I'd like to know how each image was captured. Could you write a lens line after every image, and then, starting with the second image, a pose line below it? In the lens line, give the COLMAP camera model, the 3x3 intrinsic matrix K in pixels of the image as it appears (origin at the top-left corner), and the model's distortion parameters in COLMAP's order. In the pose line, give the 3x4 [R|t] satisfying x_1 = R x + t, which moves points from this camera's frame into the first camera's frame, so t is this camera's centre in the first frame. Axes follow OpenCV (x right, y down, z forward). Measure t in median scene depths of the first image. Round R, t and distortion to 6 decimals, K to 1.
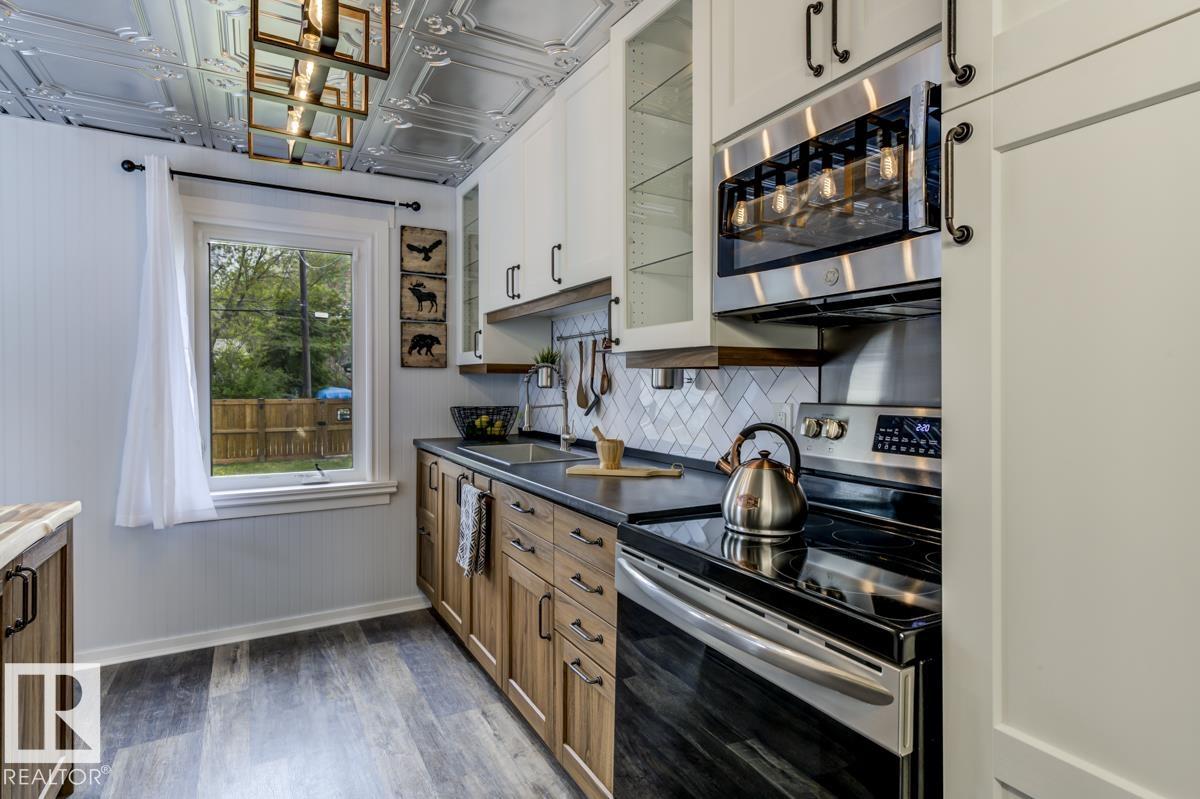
lens RADIAL K [[629.5, 0, 597.9], [0, 629.5, 389.1], [0, 0, 1]] dist [0.018363, 0.001034]
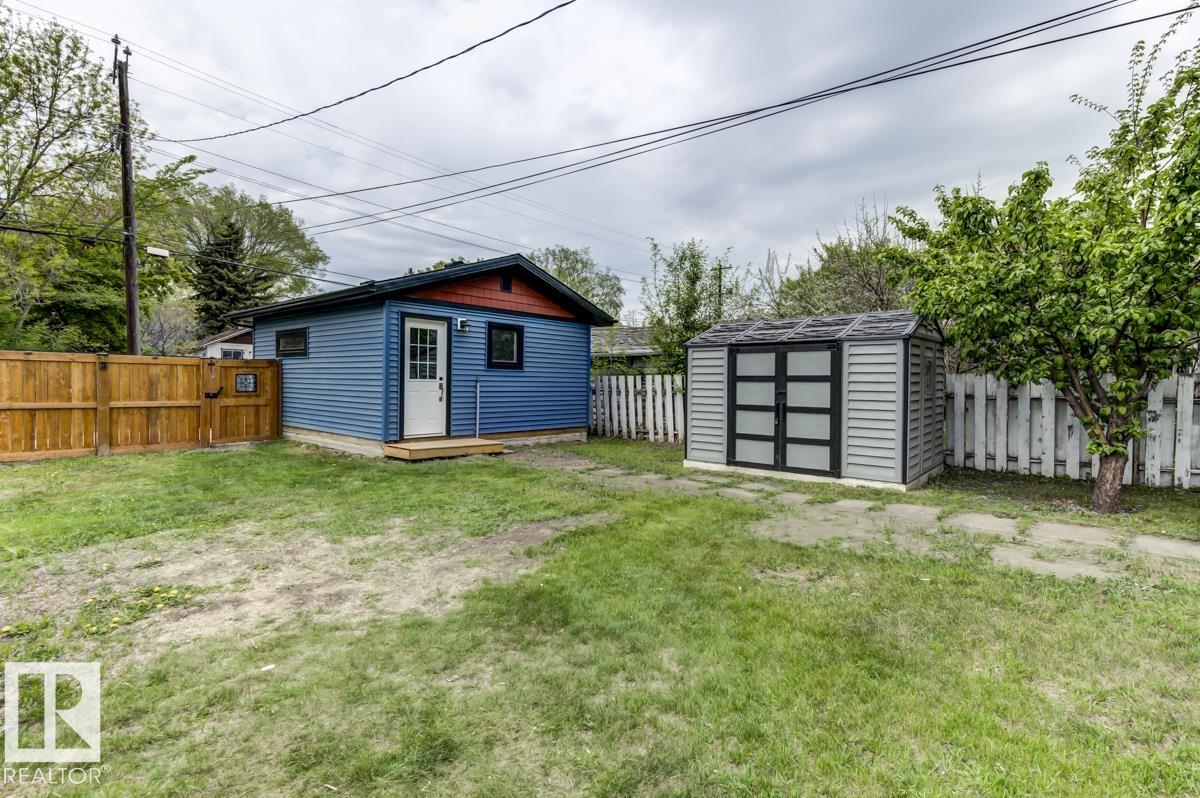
lens RADIAL K [[550.4, 0, 611.3], [0, 550.4, 391.3], [0, 0, 1]] dist [0.014490, -0.002618]
pose [[0.927330, 0.008663, 0.374144, -1.781099], [-0.014400, 0.999818, 0.012540, 0.247937], [-0.373967, -0.017016, 0.927286, 1.999847]]
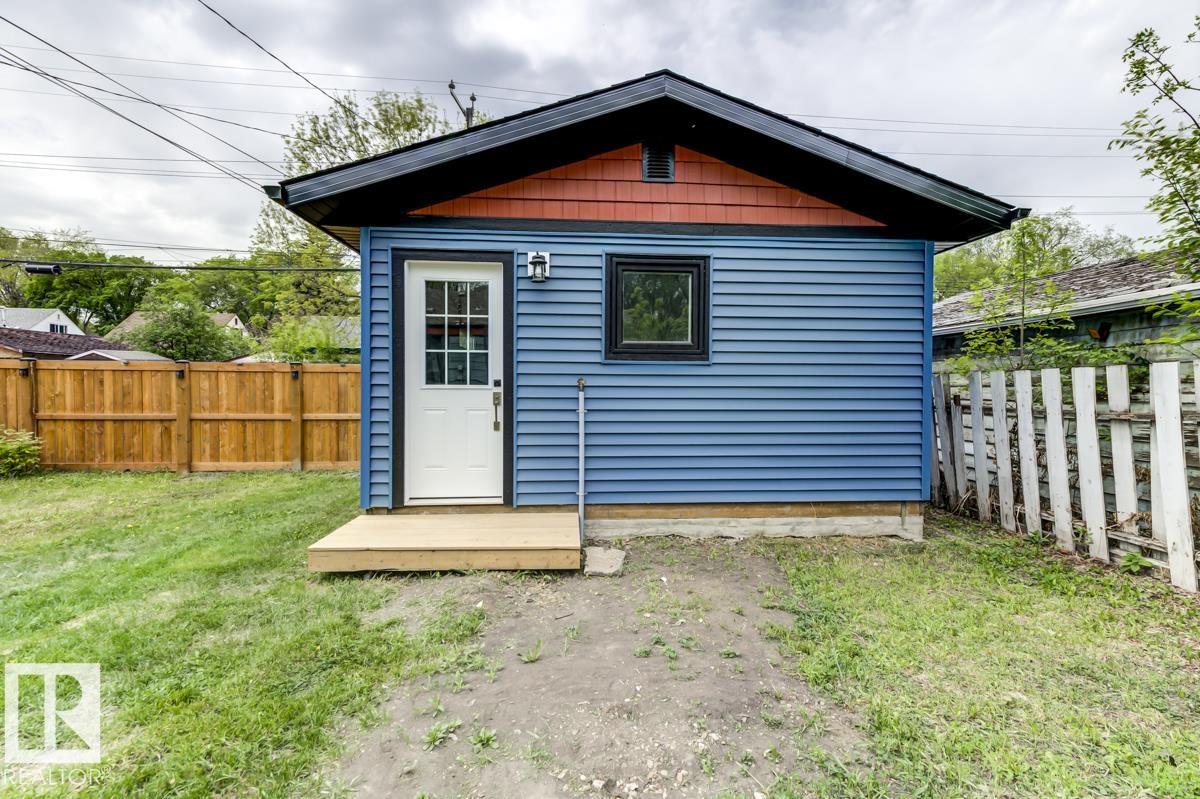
lens RADIAL K [[502.7, 0, 604.5], [0, 502.7, 393.6], [0, 0, 1]] dist [0.019449, -0.000089]
pose [[0.918320, 0.011162, -0.395682, -0.533750], [-0.007395, 0.999912, 0.011045, 0.239161], [0.395770, -0.007217, 0.918321, 4.443826]]
